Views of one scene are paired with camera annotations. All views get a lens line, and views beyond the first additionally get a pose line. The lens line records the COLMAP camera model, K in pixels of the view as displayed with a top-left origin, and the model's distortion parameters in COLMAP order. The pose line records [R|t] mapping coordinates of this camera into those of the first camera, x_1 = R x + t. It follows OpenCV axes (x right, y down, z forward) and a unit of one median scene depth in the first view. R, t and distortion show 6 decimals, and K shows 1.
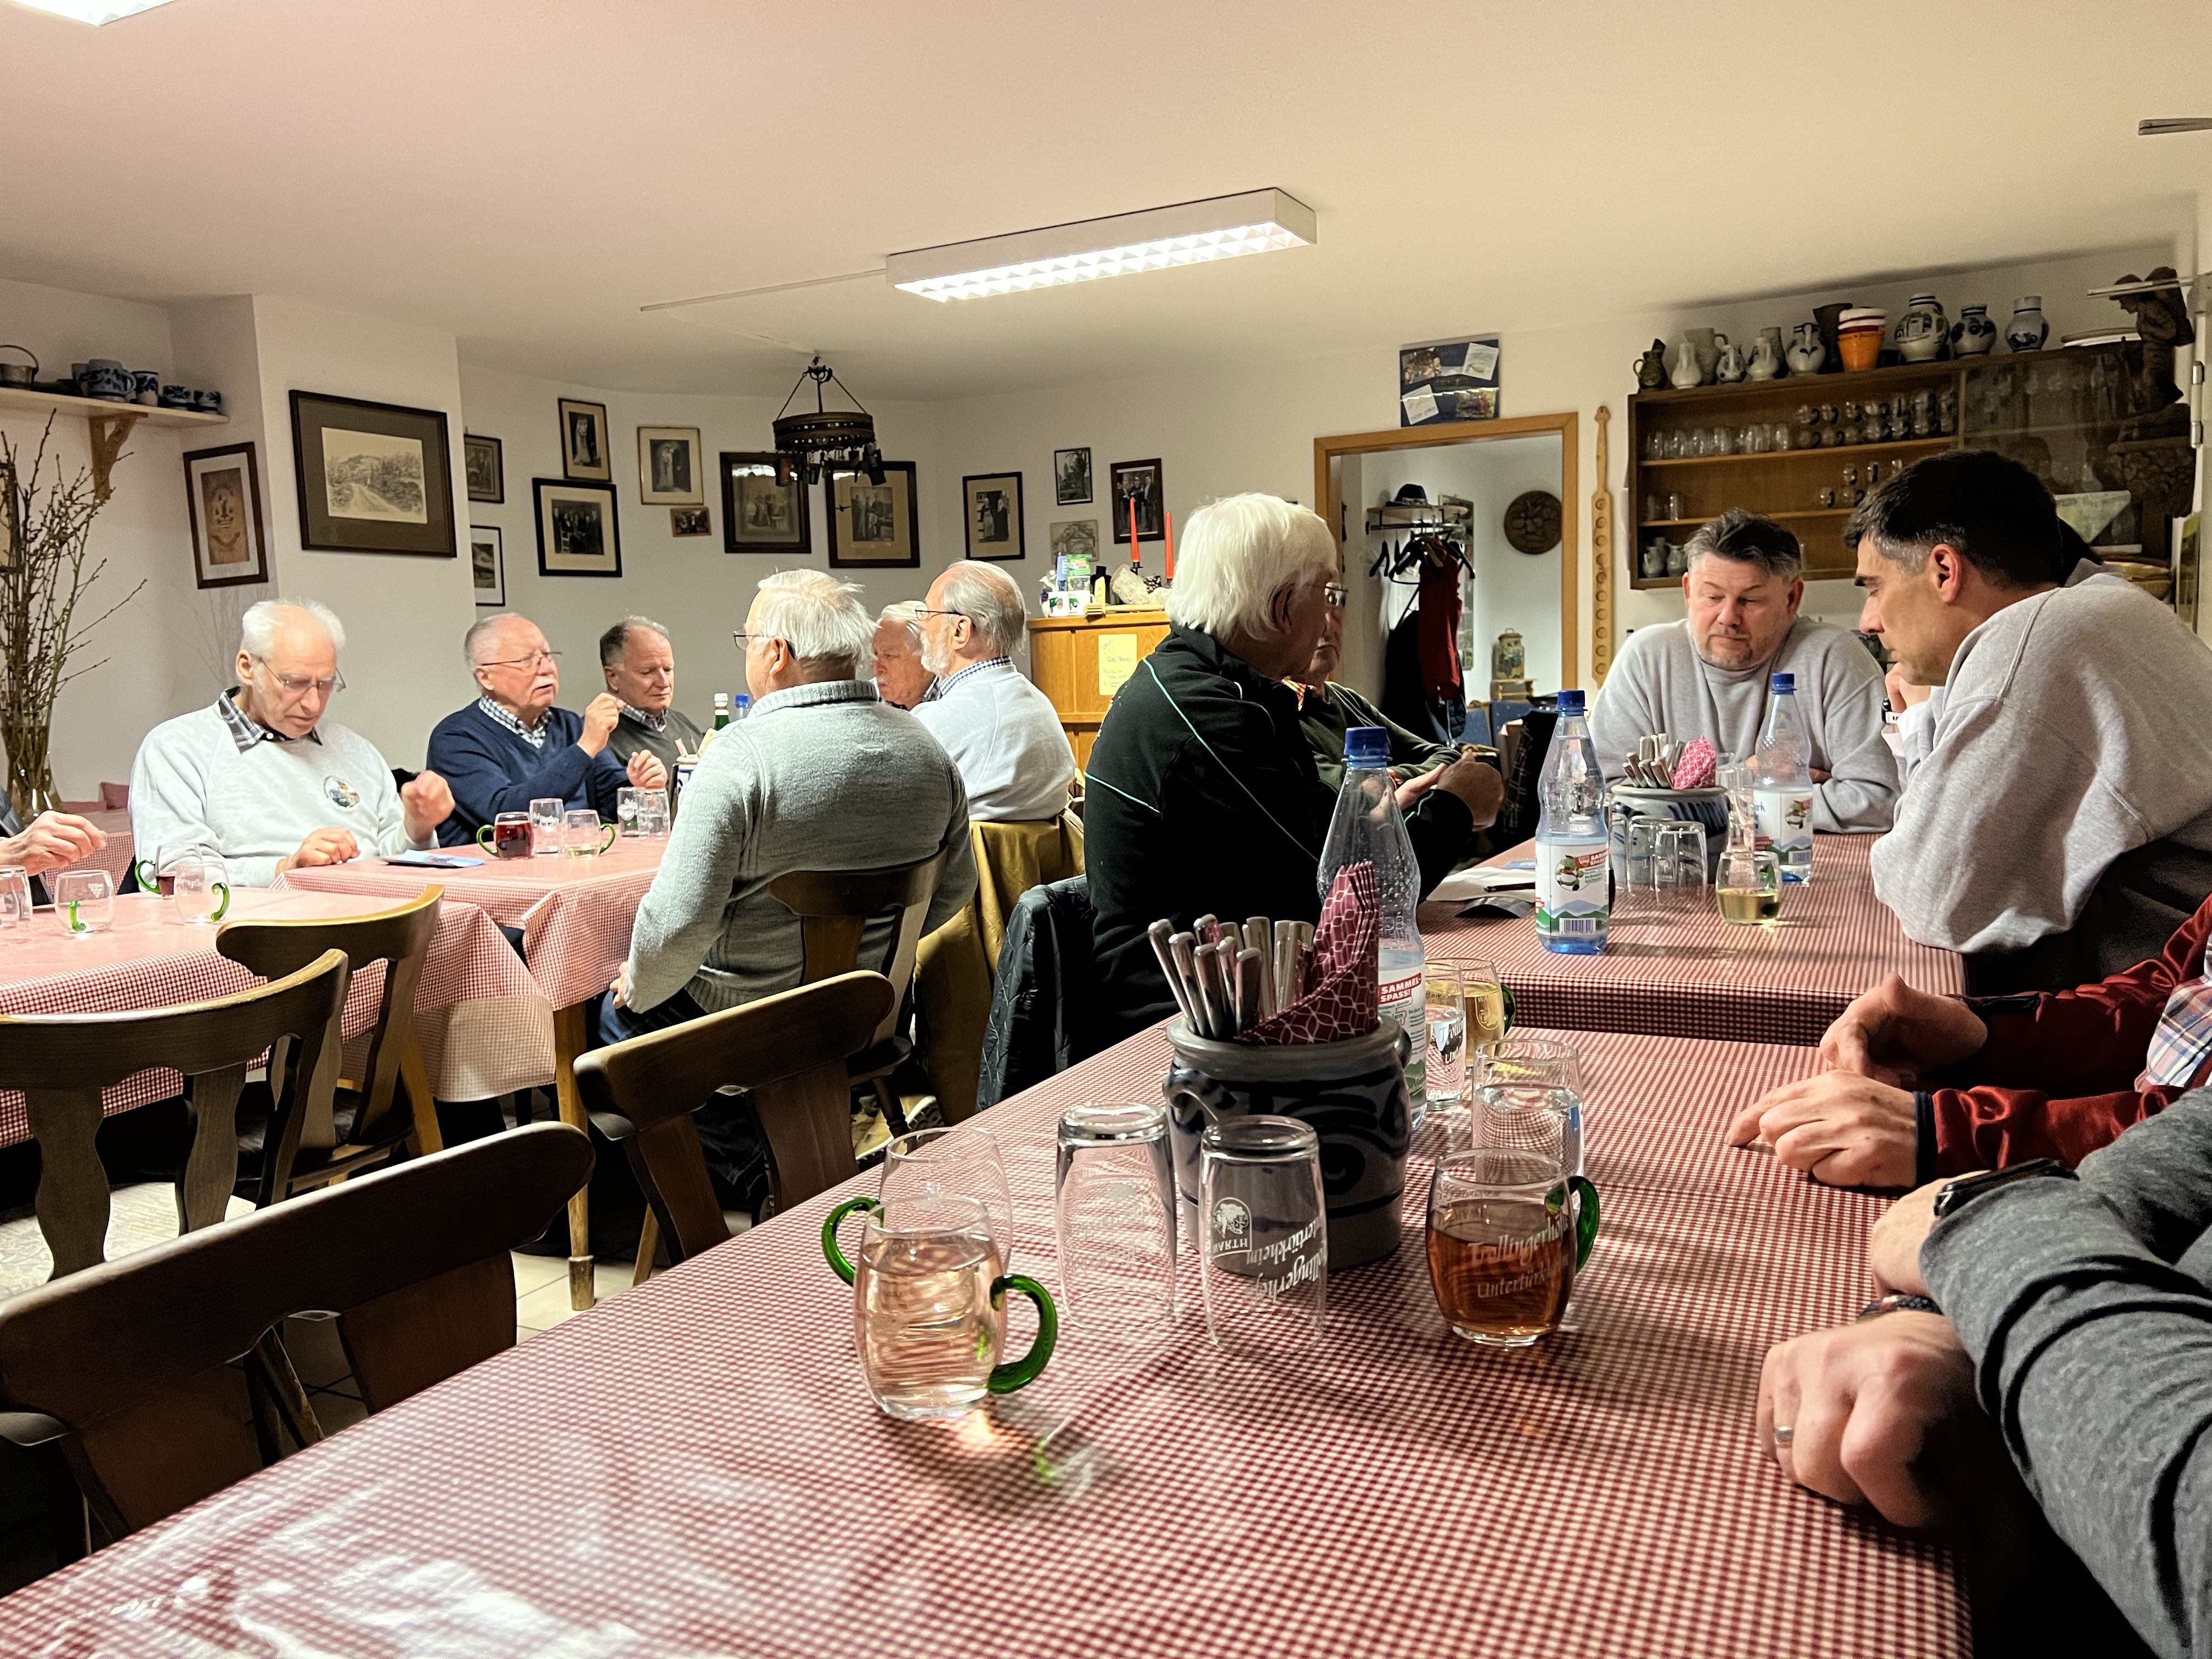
lens RADIAL K [[1655.8, 0, 1109.1], [0, 1655.8, 828.5], [0, 0, 1]] dist [0.039031, -0.046241]
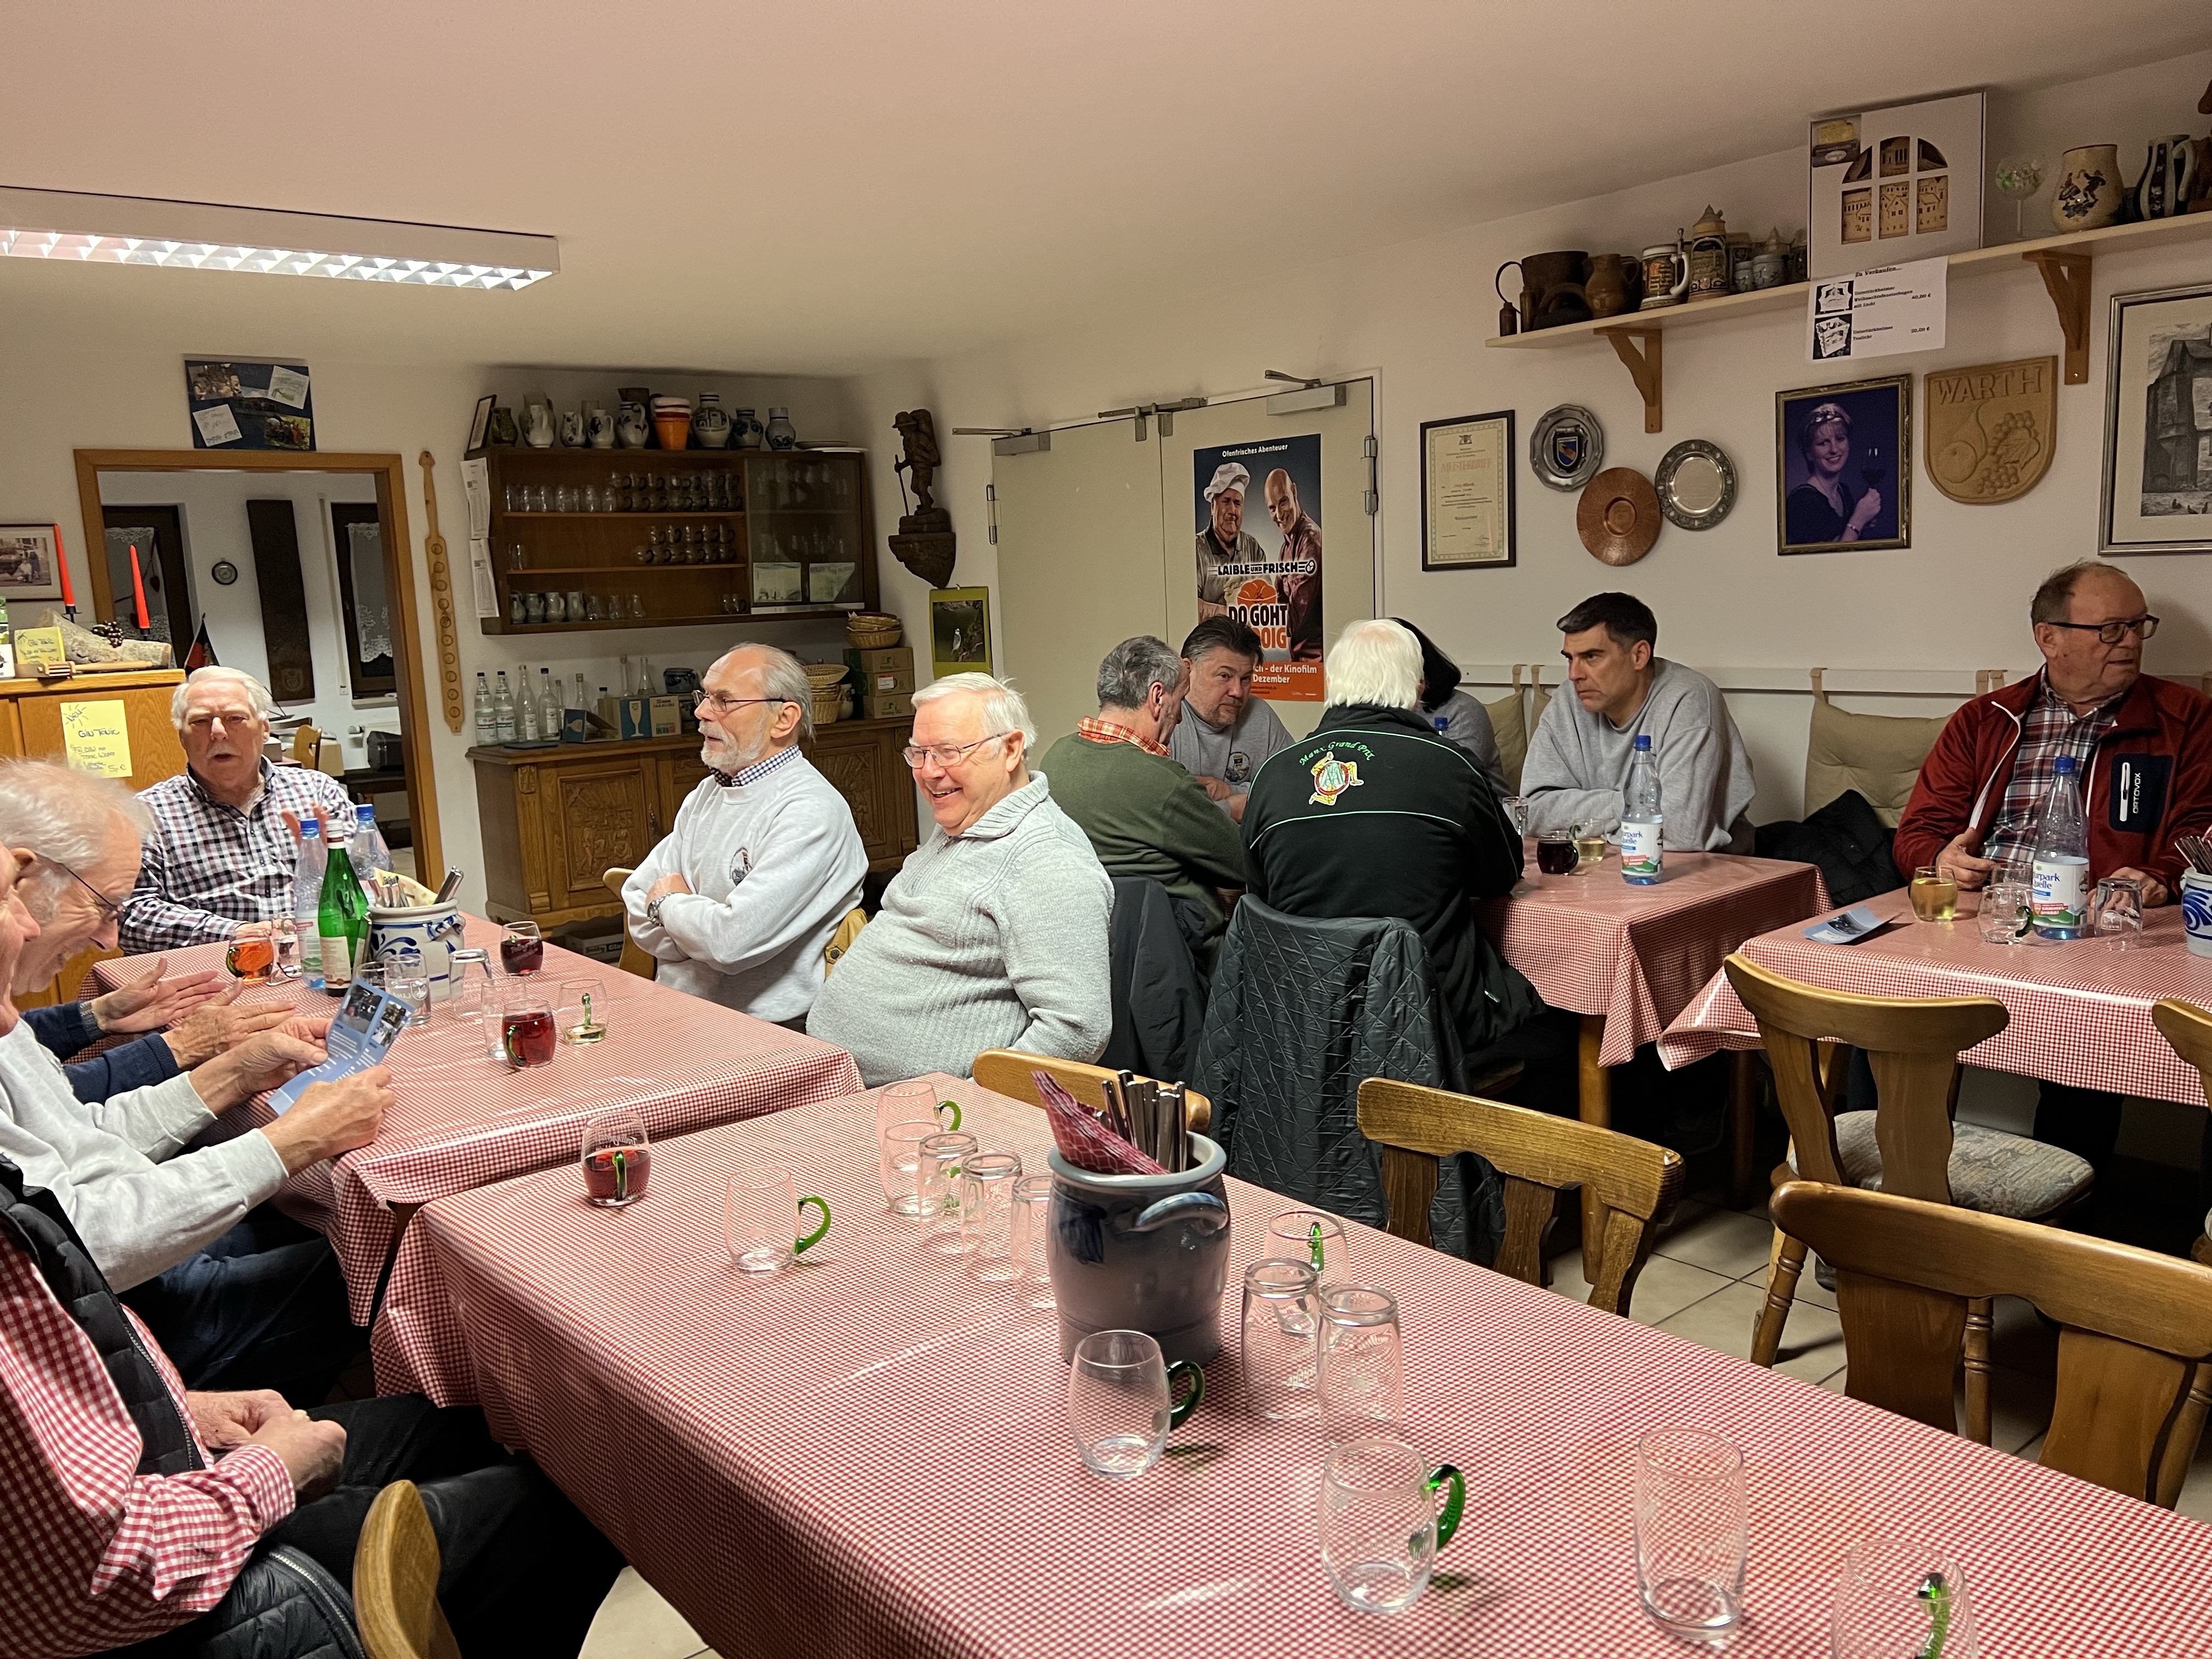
lens RADIAL K [[1655.8, 0, 1110.6], [0, 1655.8, 828.6], [0, 0, 1]] dist [0.039031, -0.046241]
pose [[0.417423, -0.115537, 0.901337, -0.474354], [0.120768, 0.990139, 0.070990, -0.052438], [-0.900651, 0.079220, 0.427260, 0.227068]]
